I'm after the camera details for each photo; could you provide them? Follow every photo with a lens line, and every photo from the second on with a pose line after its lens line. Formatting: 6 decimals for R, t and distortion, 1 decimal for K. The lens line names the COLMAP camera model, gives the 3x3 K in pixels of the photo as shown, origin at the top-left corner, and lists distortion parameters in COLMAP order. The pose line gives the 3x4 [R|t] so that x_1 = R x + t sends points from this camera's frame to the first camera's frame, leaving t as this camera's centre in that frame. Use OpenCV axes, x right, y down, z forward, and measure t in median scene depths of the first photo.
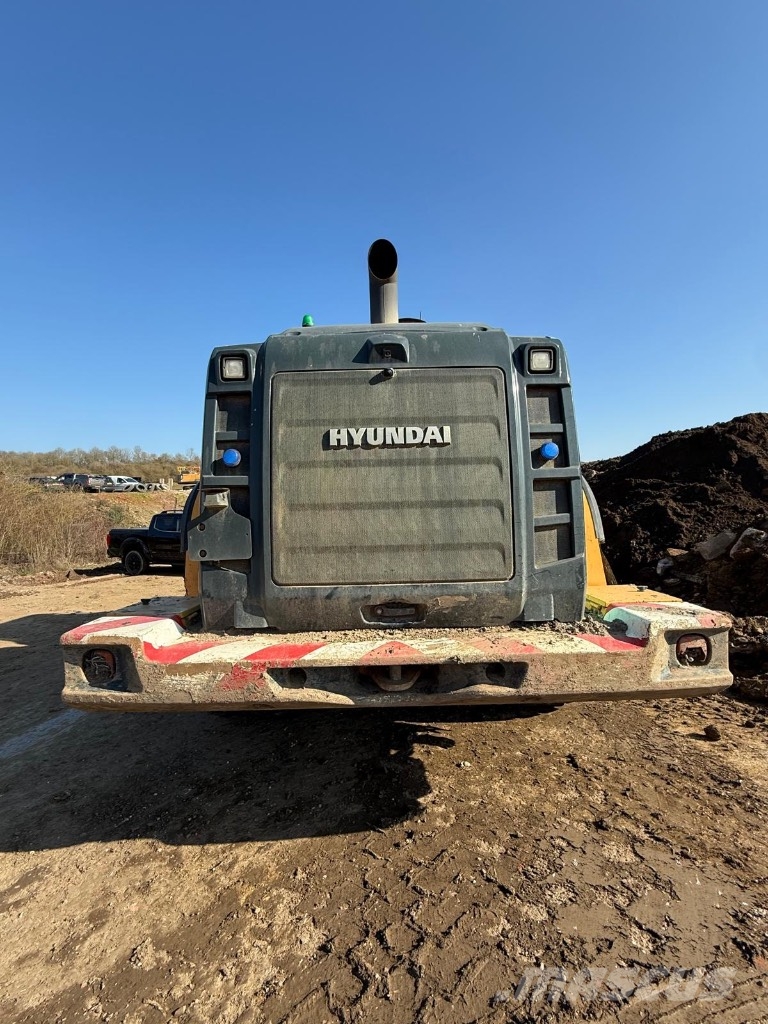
lens RADIAL K [[469.1, 0, 384.0], [0, 469.1, 512.0], [0, 0, 1]] dist [-0.000172, -0.000184]
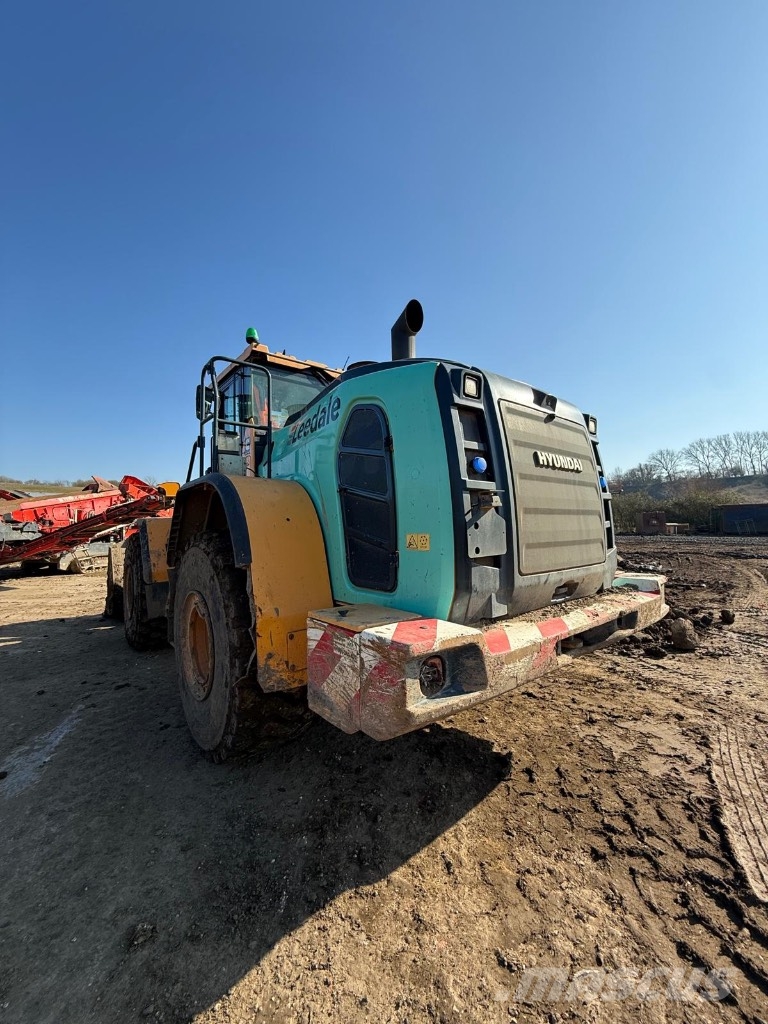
lens RADIAL K [[408.9, 0, 384.0], [0, 408.9, 512.0], [0, 0, 1]] dist [0.001070, 0.000120]
pose [[0.767554, 0.038897, 0.639803, -1.154507], [0.002690, 0.997953, -0.063898, 0.060858], [-0.640979, 0.050766, 0.765878, 0.419974]]
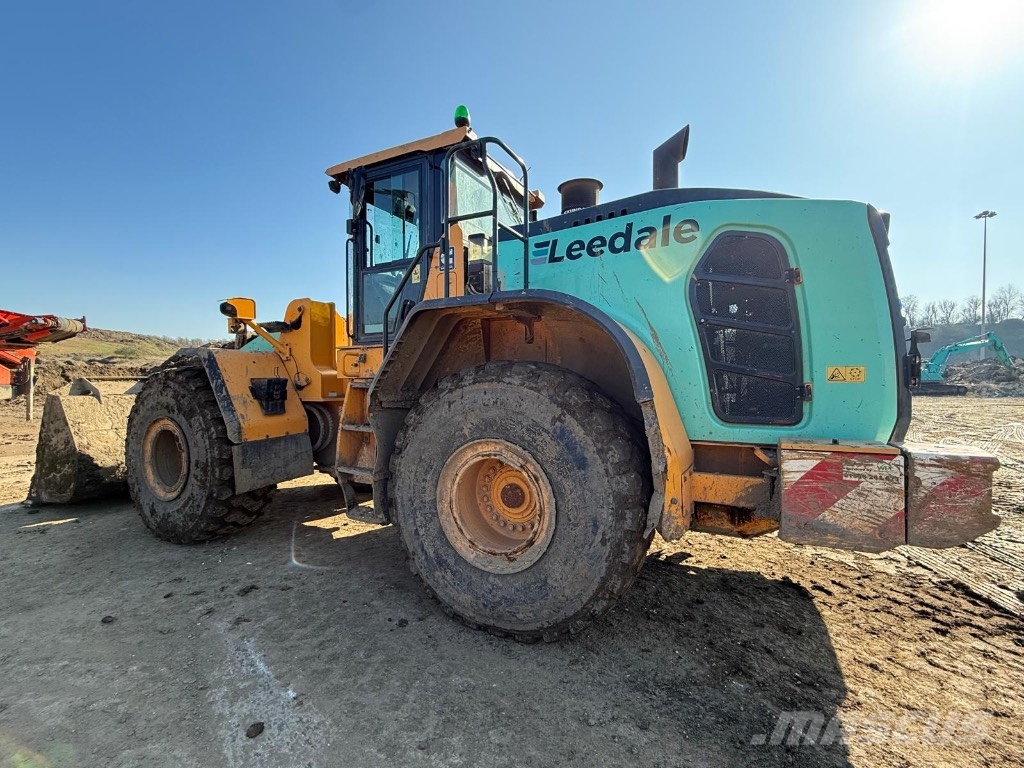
lens RADIAL K [[469.1, 0, 512.0], [0, 469.1, 384.0], [0, 0, 1]] dist [-0.000172, -0.000184]
pose [[0.442864, 0.022068, 0.896317, -1.913131], [-0.004624, 0.999740, -0.022330, 0.128031], [-0.896577, 0.005744, 0.442851, 1.401716]]
